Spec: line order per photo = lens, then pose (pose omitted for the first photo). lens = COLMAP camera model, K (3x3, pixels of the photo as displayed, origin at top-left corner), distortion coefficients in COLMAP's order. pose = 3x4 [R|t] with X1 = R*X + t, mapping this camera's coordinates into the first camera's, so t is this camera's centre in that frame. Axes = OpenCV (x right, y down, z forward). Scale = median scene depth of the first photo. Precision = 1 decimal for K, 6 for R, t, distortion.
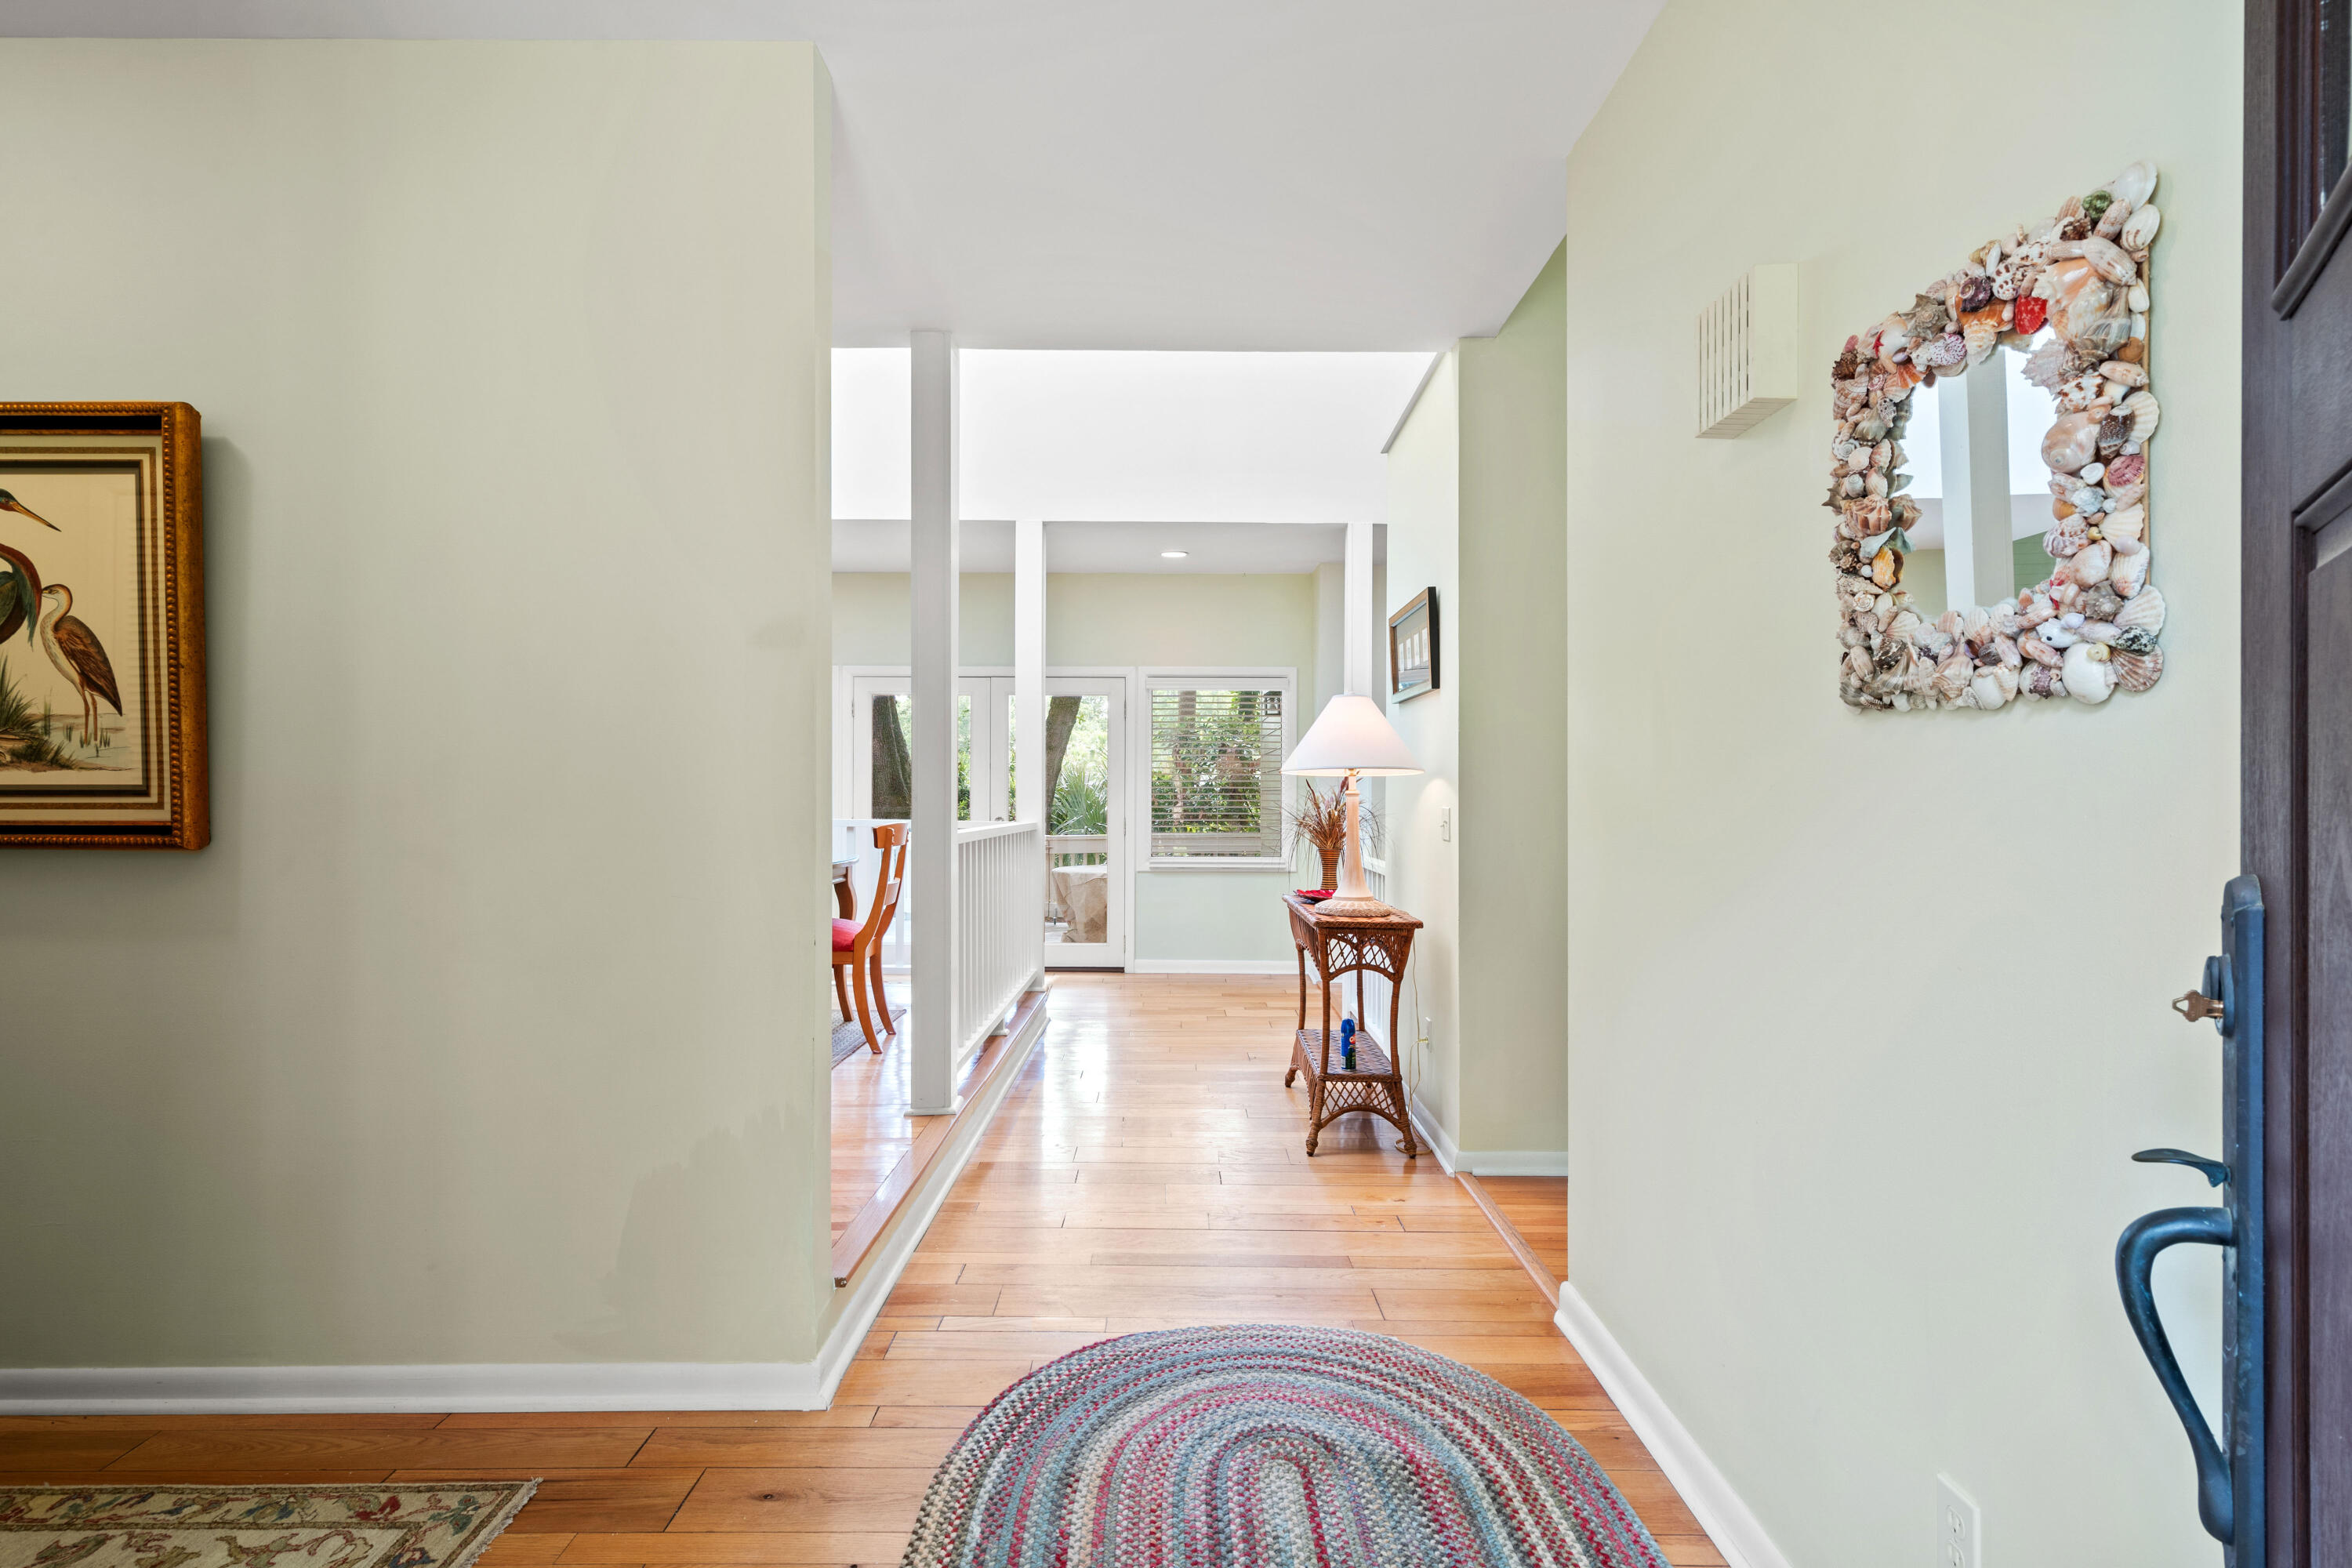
lens RADIAL K [[1178.1, 0, 1178.5], [0, 1178.1, 795.5], [0, 0, 1]] dist [0.006051, -0.000179]
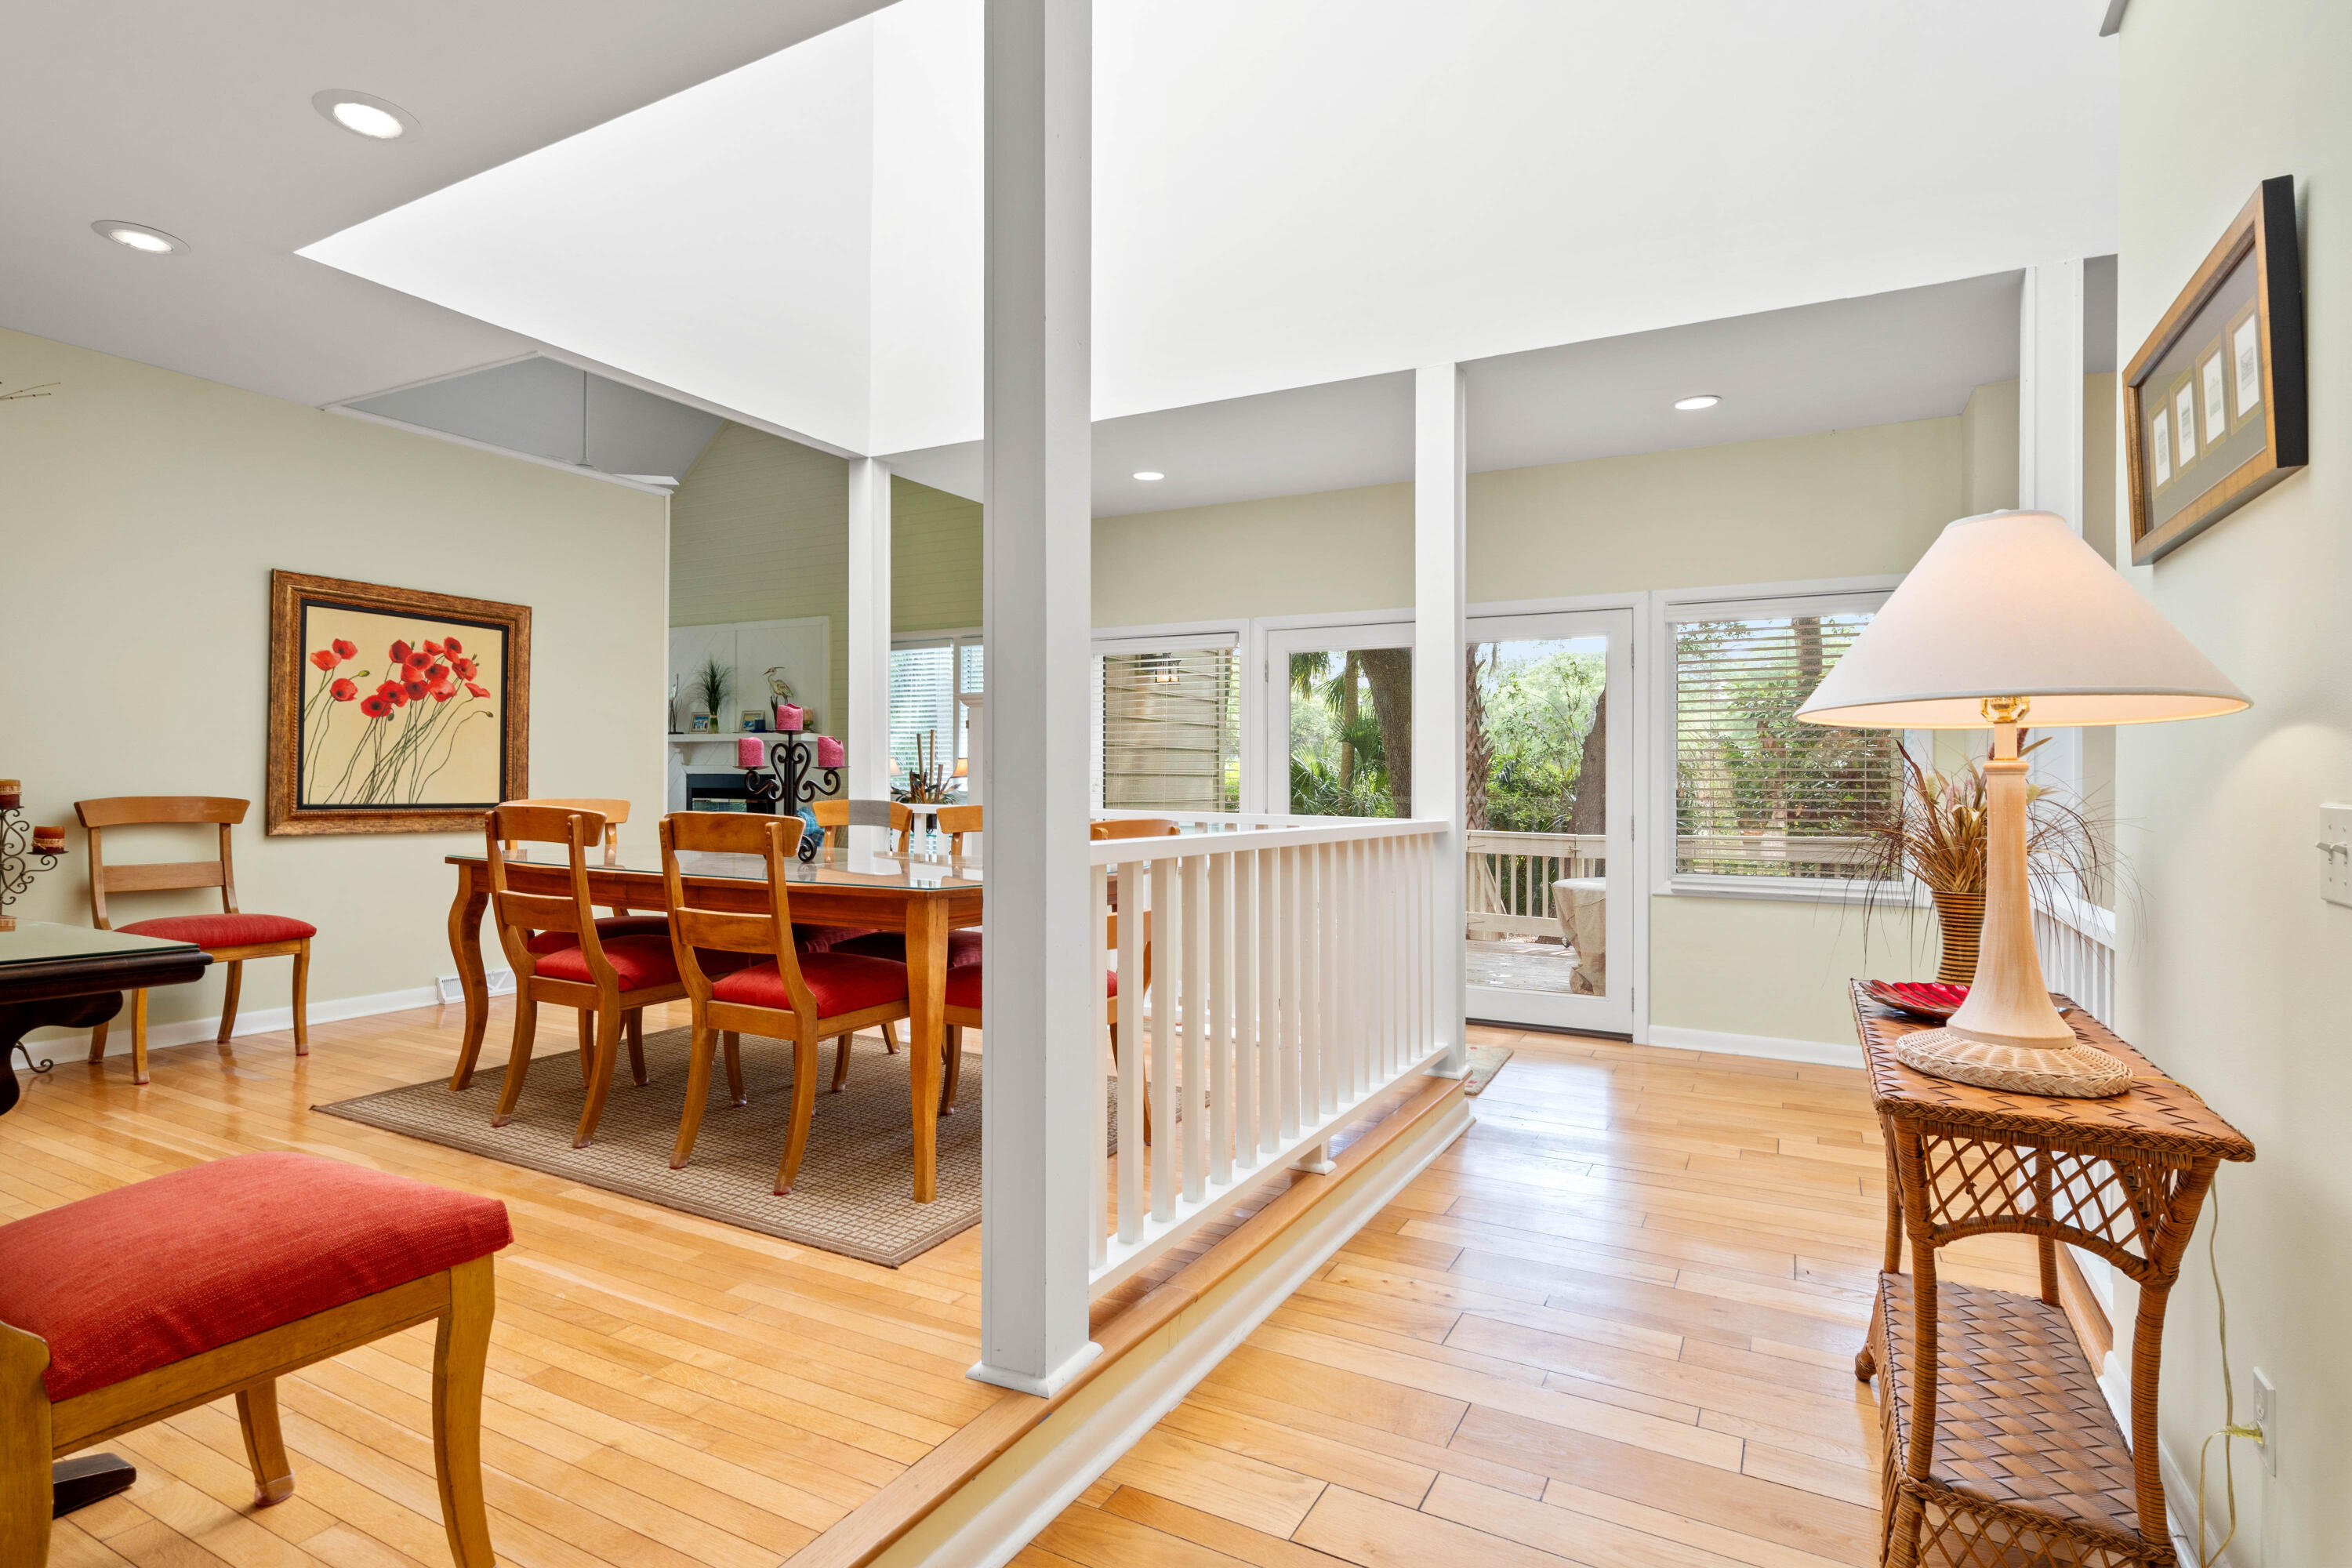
lens RADIAL K [[1178.1, 0, 1175.5], [0, 1178.1, 765.8], [0, 0, 1]] dist [0.006051, -0.000179]
pose [[0.877919, -0.001197, -0.478808, 0.081767], [-0.006923, 0.999861, -0.015194, 0.005032], [0.478759, 0.016653, 0.877788, 0.458368]]
